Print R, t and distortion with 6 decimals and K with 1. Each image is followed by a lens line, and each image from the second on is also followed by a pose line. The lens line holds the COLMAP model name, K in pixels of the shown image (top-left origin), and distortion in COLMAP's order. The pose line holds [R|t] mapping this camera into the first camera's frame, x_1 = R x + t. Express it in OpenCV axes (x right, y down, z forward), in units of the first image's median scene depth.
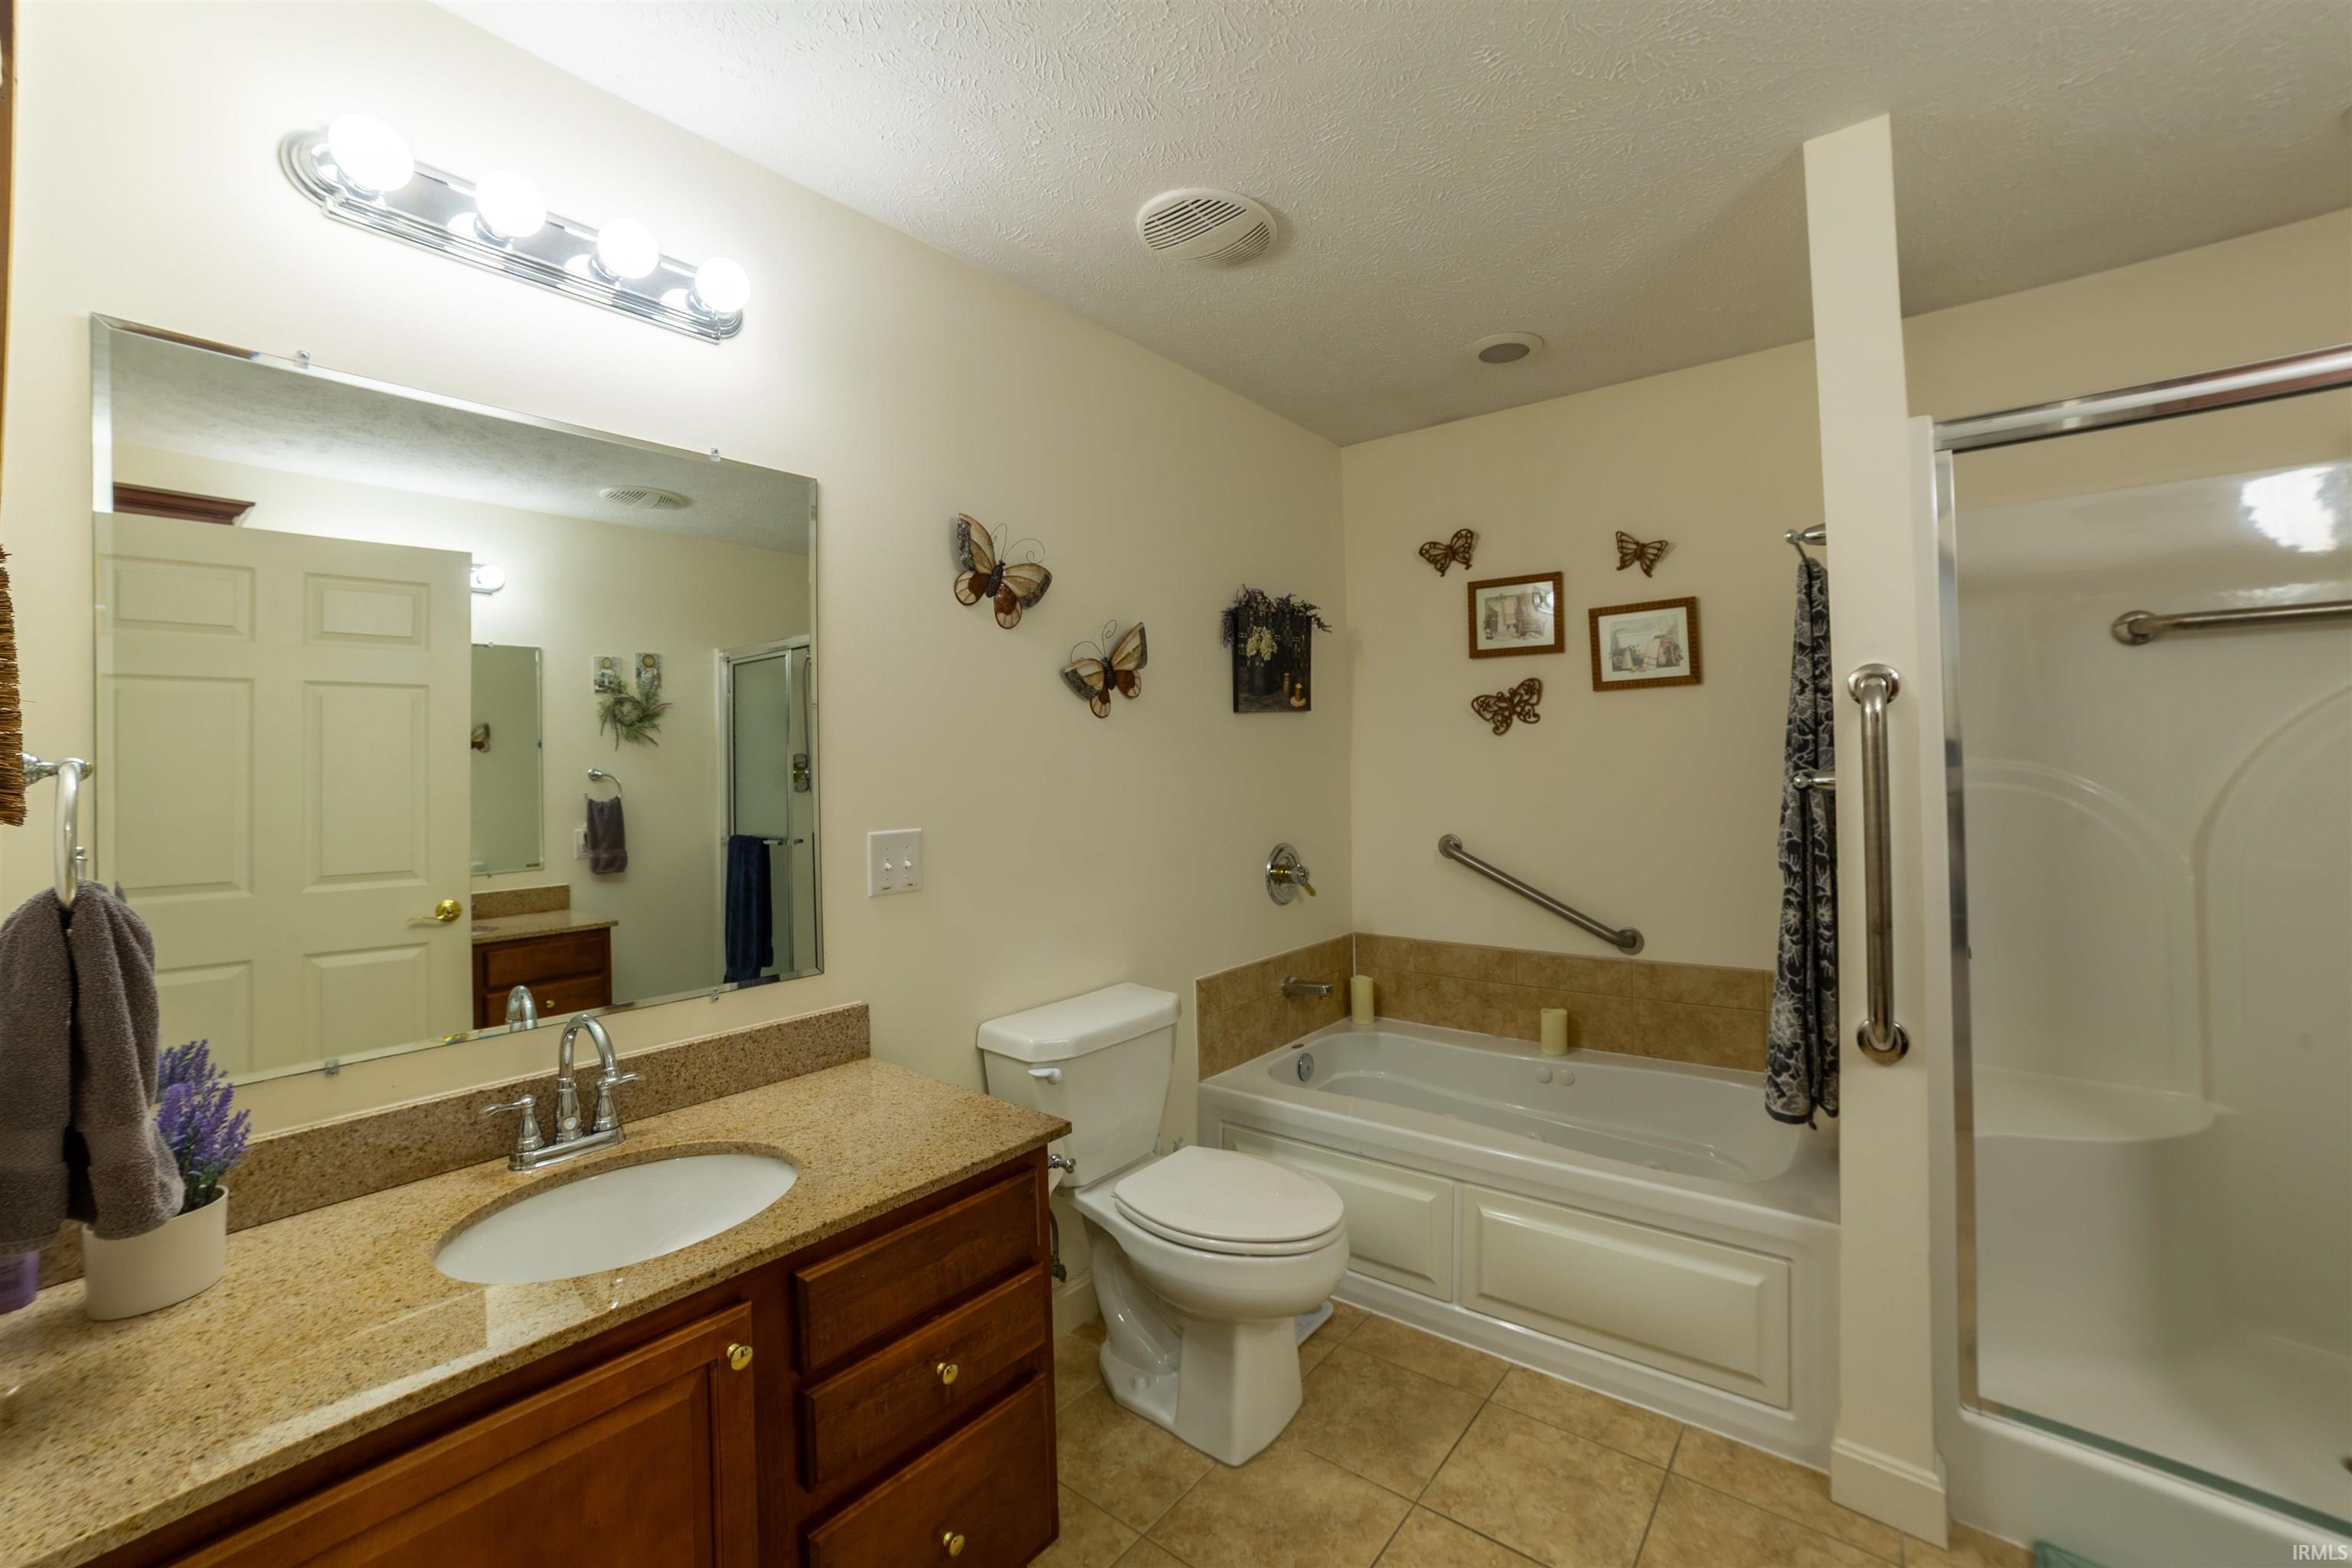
lens RADIAL K [[896.4, 0, 1179.2], [0, 896.4, 752.4], [0, 0, 1]] dist [-0.072874, 0.026770]
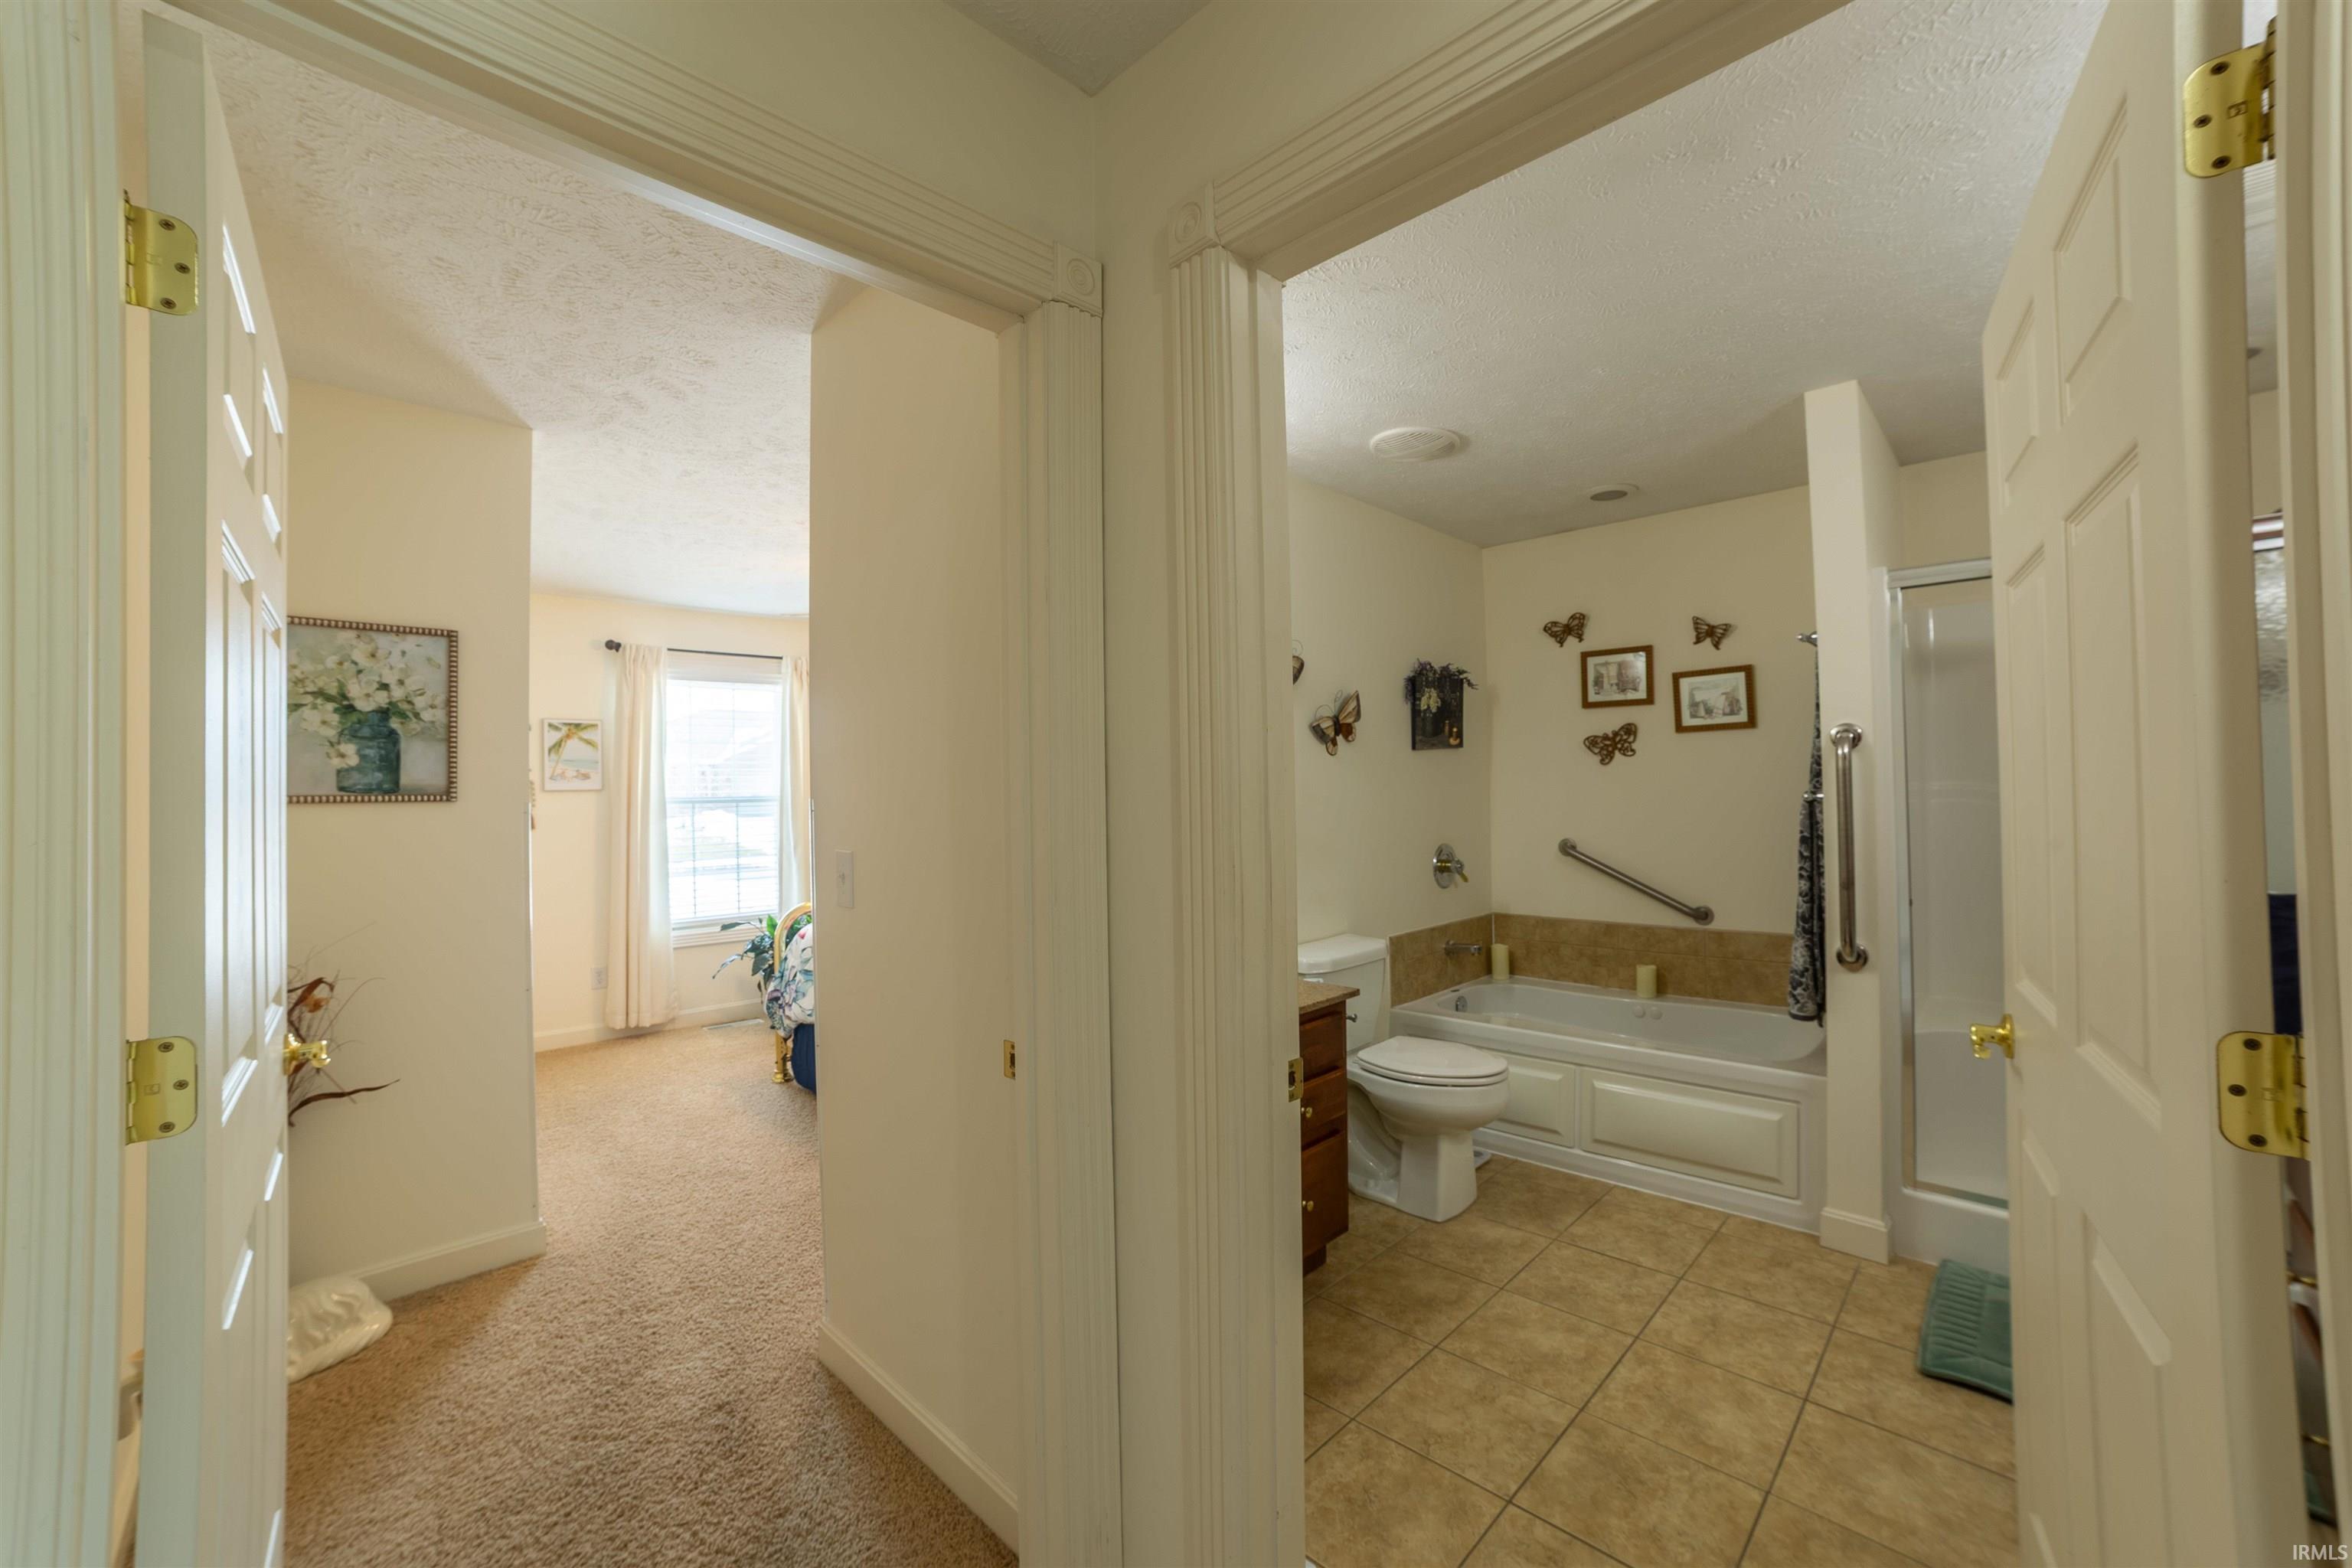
lens RADIAL K [[914.9, 0, 1173.0], [0, 914.9, 779.6], [0, 0, 1]] dist [-0.077867, 0.028811]
pose [[0.995278, -0.002116, -0.097040, -0.178609], [0.002423, 0.999992, 0.003046, -0.003244], [0.097033, -0.003267, 0.995276, -0.473986]]
